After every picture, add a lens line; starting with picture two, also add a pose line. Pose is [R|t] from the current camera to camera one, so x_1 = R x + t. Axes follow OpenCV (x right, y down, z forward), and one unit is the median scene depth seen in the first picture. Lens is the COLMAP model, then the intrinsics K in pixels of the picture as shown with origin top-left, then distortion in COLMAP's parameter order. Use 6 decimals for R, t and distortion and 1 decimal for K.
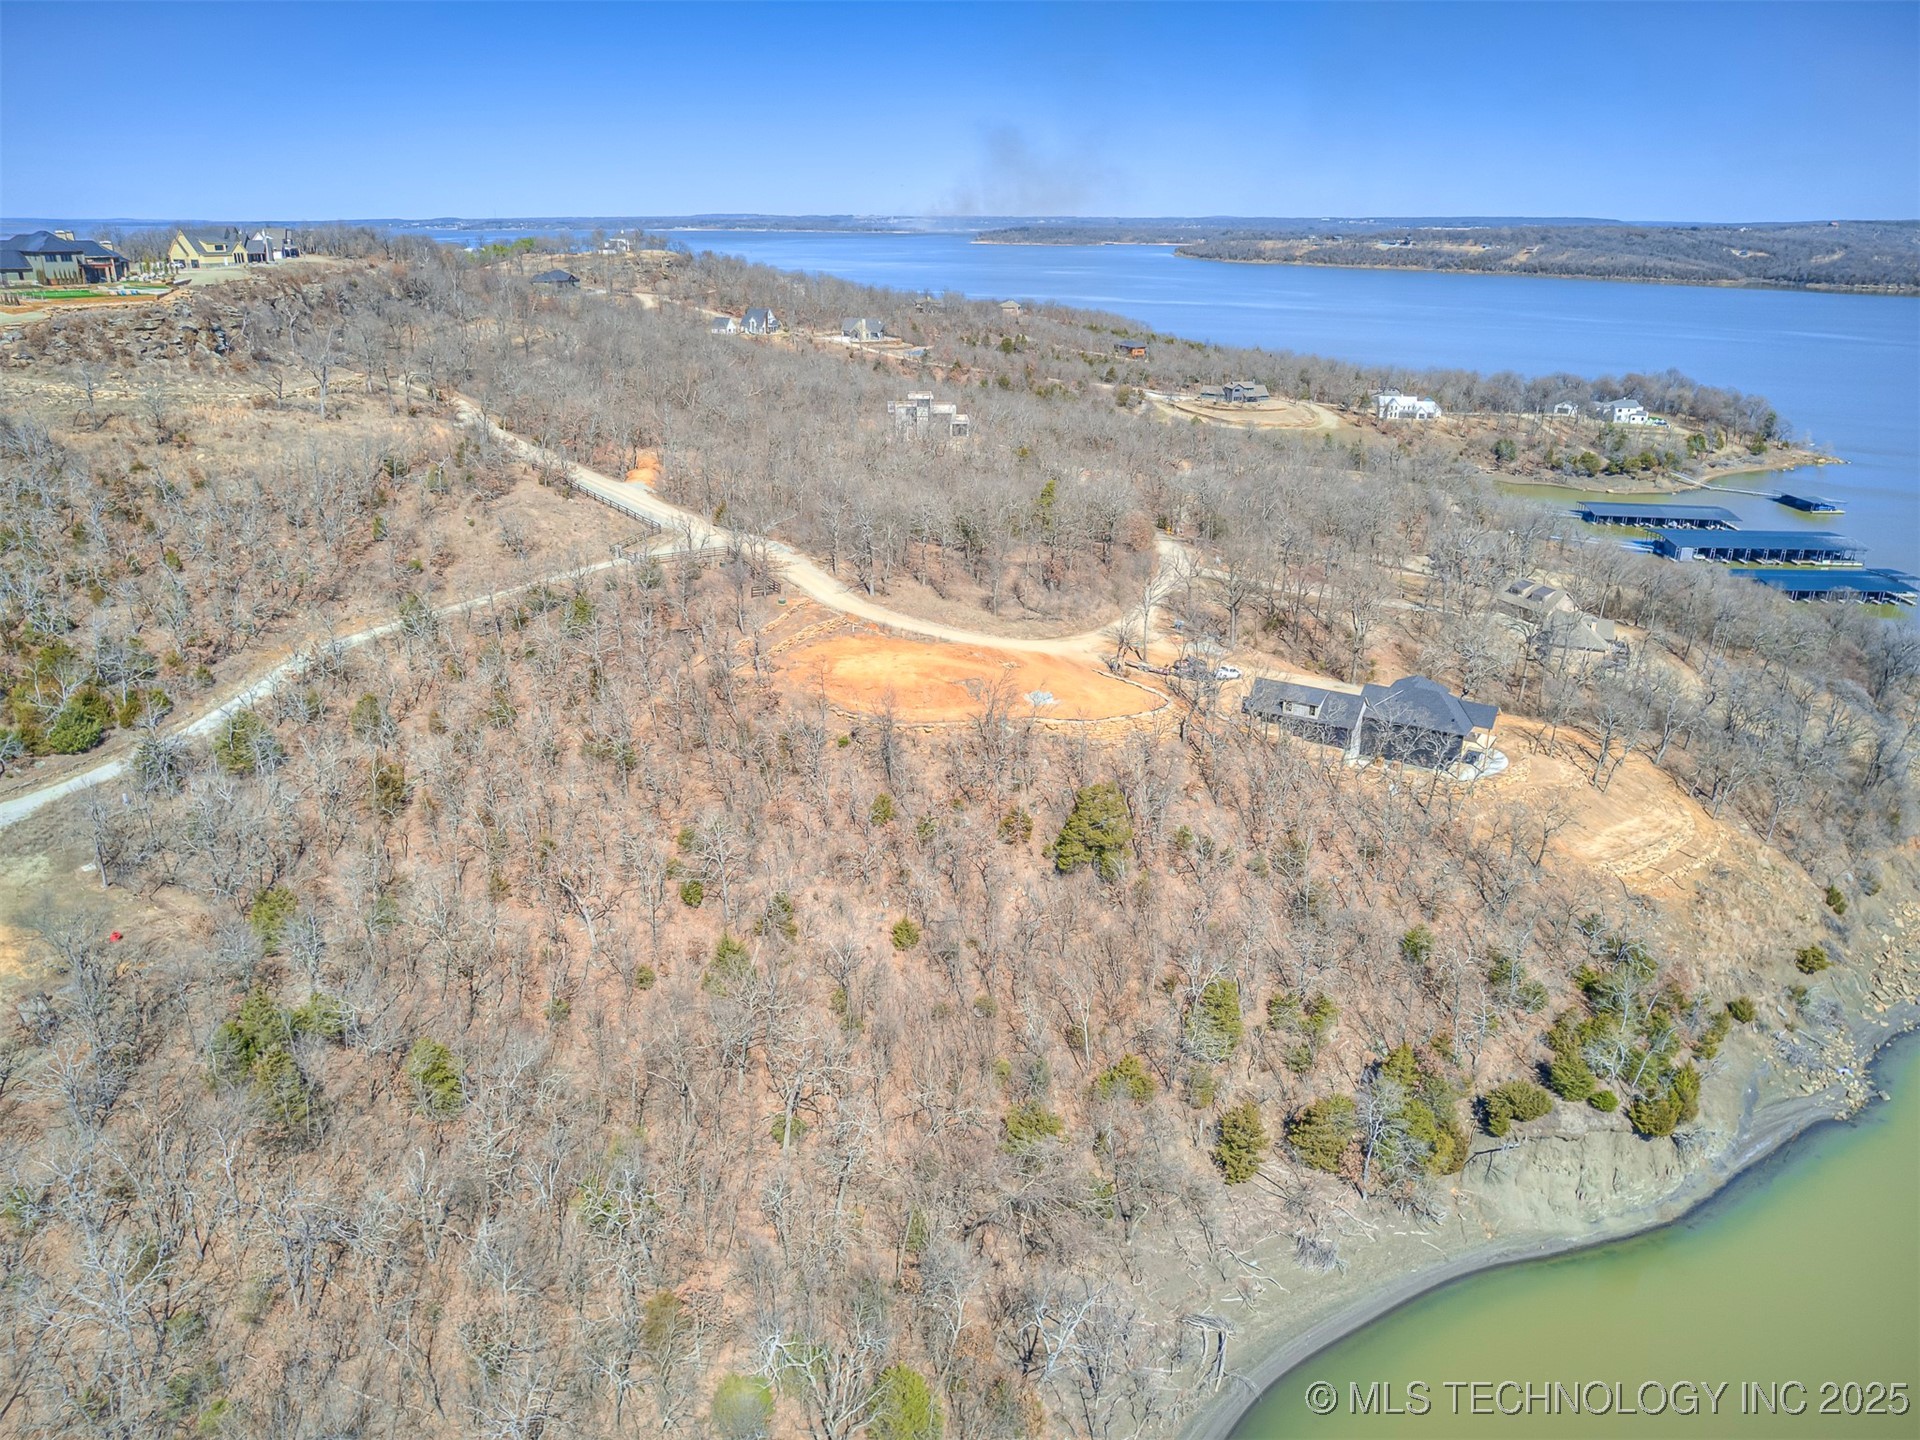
lens RADIAL K [[1386.3, 0, 958.5], [0, 1386.3, 708.3], [0, 0, 1]] dist [-0.085819, 0.077479]
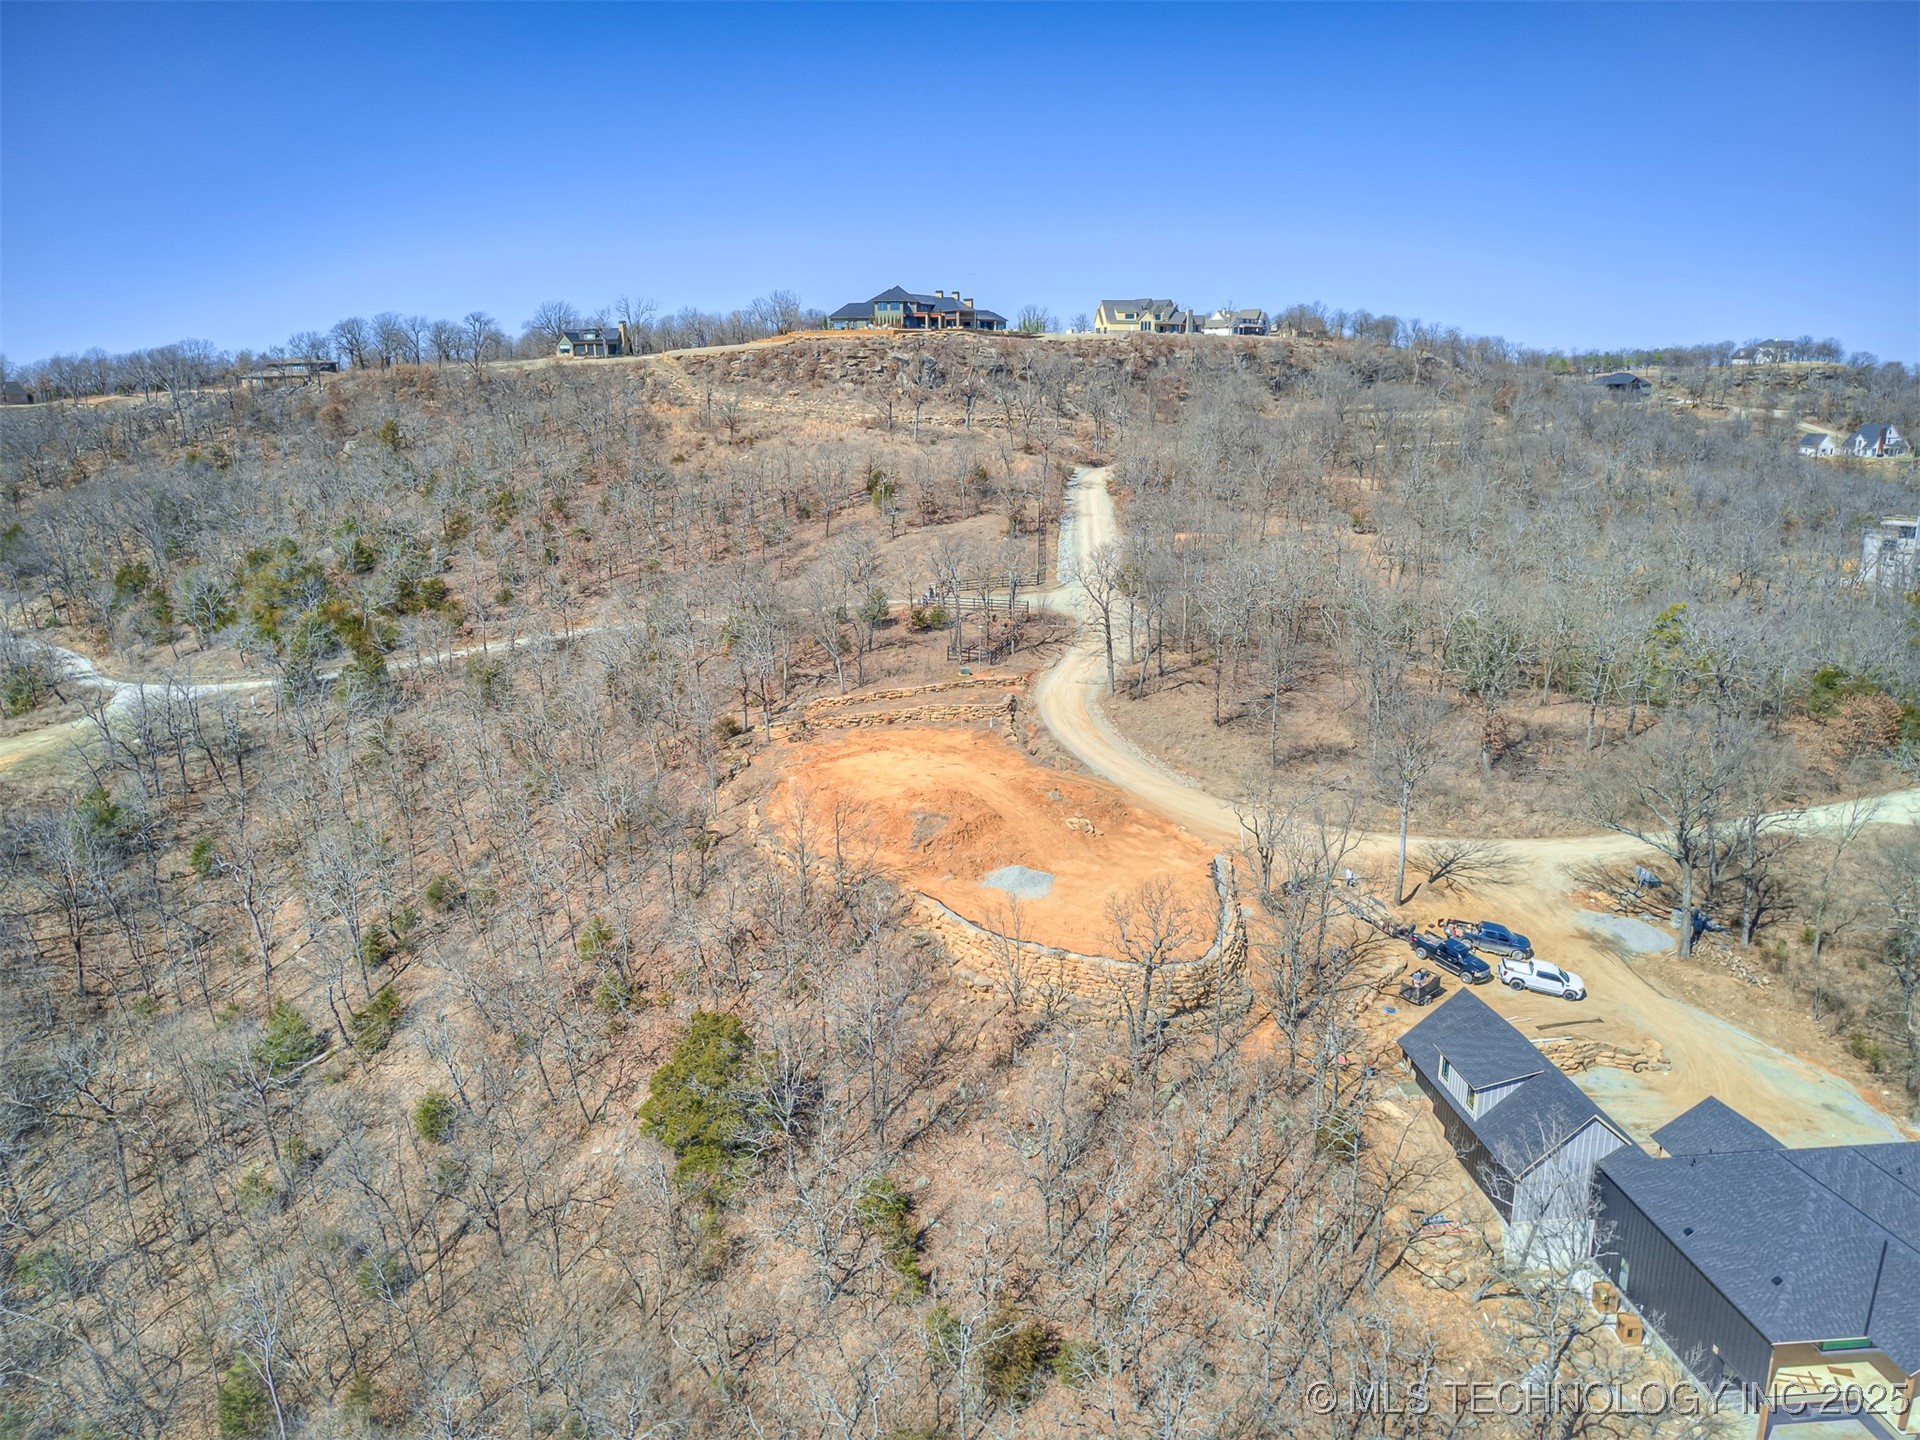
lens RADIAL K [[1382.0, 0, 955.4], [0, 1382.0, 714.2], [0, 0, 1]] dist [-0.069791, 0.052976]
pose [[0.605565, 0.182322, -0.774628, 0.164209], [-0.262930, 0.964576, 0.021484, -0.027318], [0.751105, 0.190663, 0.632052, 0.217021]]
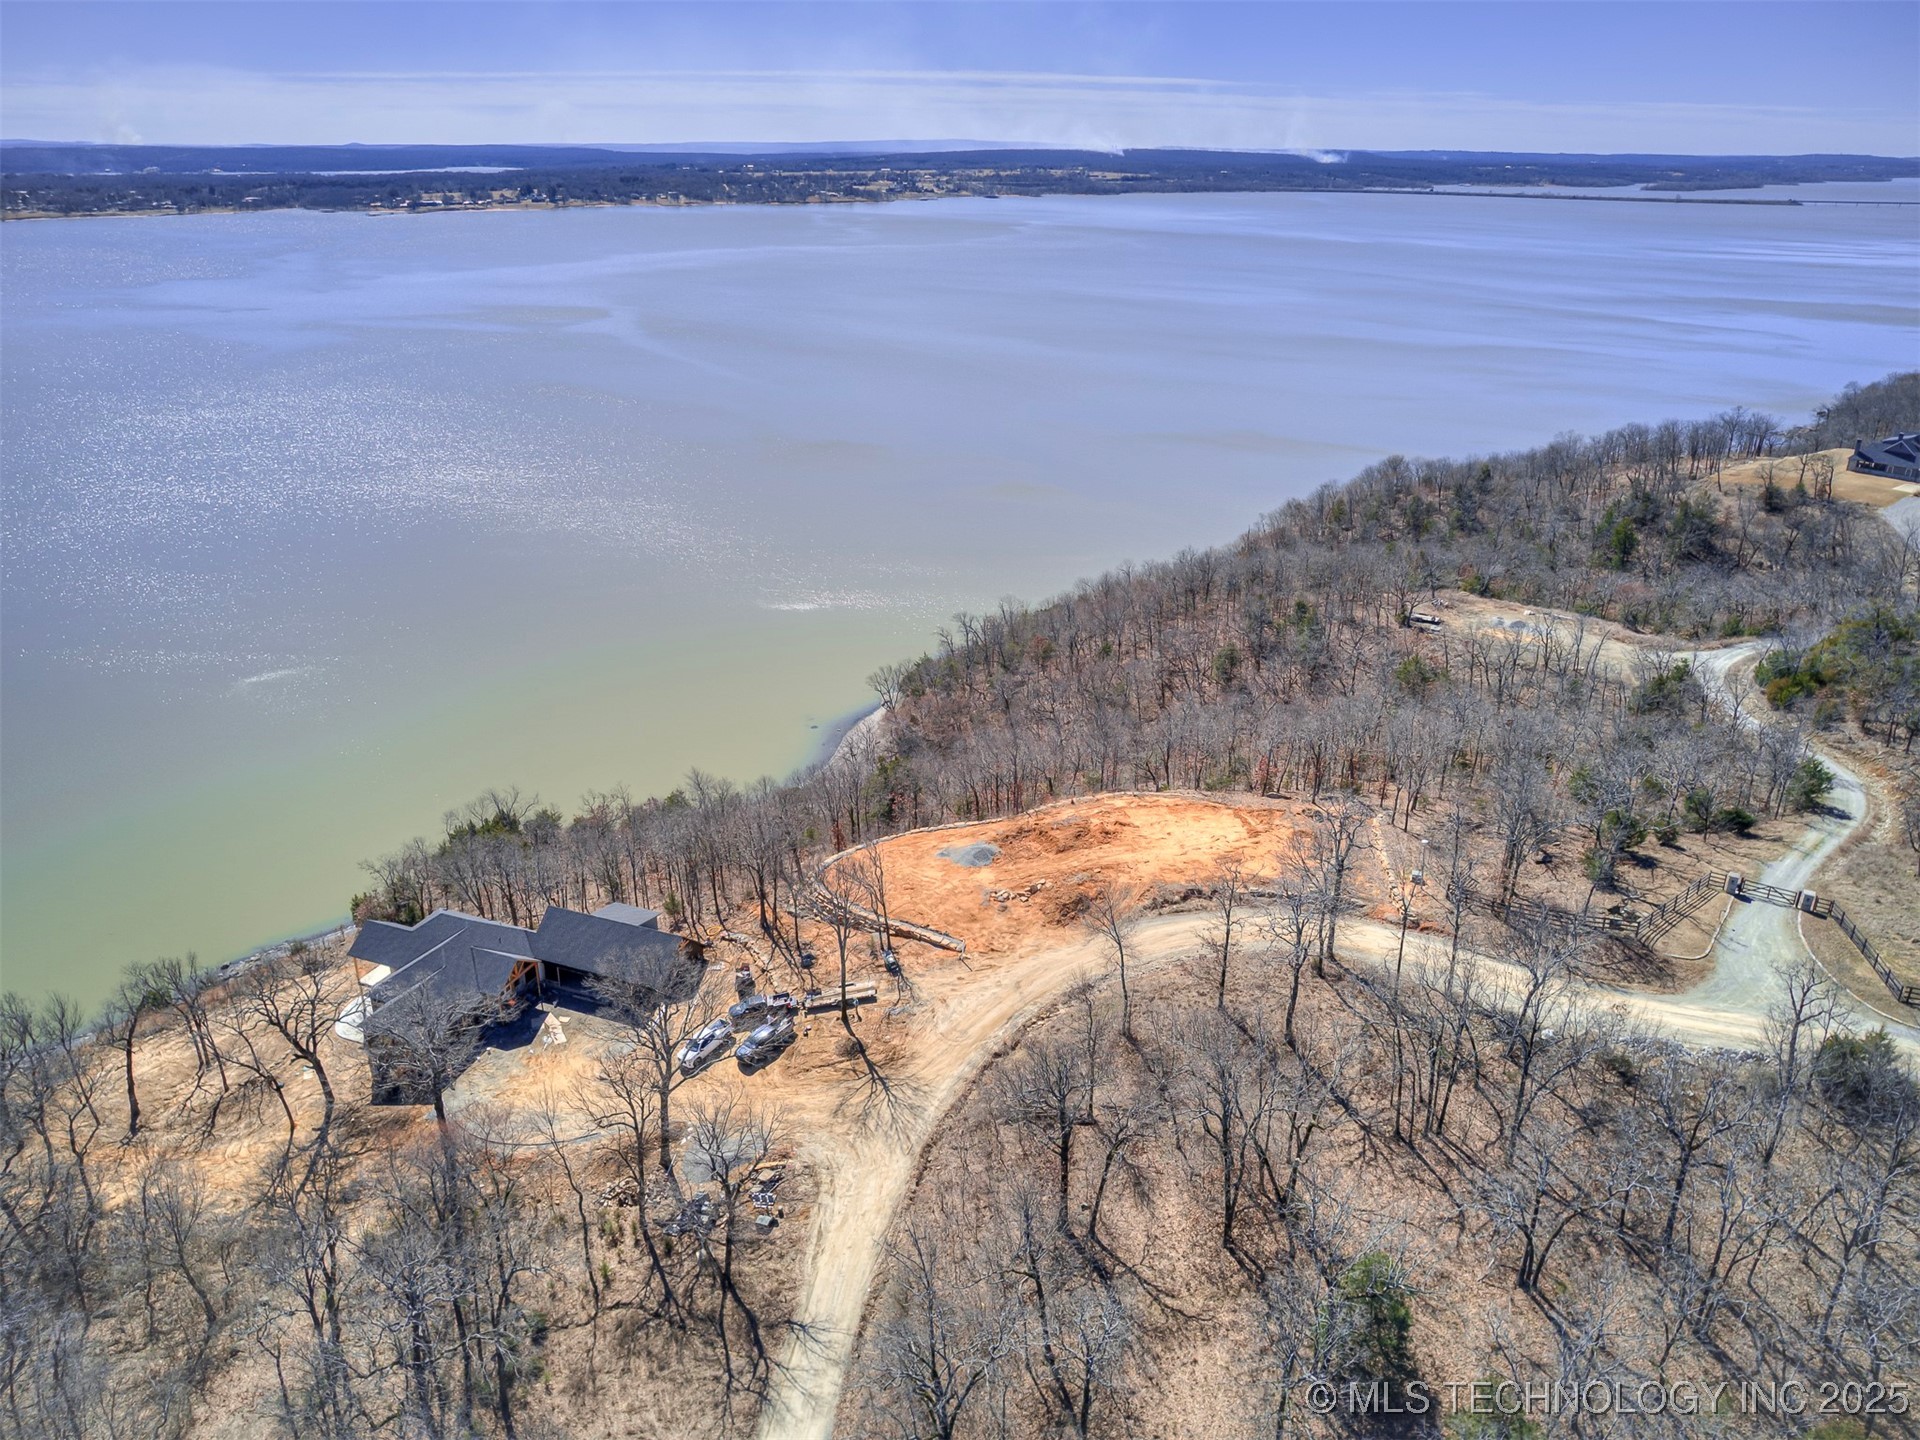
lens RADIAL K [[1386.3, 0, 958.5], [0, 1386.3, 708.3], [0, 0, 1]] dist [-0.085819, 0.077479]
pose [[-0.982505, 0.063309, -0.175146, 0.072351], [-0.071204, 0.741302, 0.667384, -0.211696], [0.172088, 0.668179, -0.723825, 0.535769]]
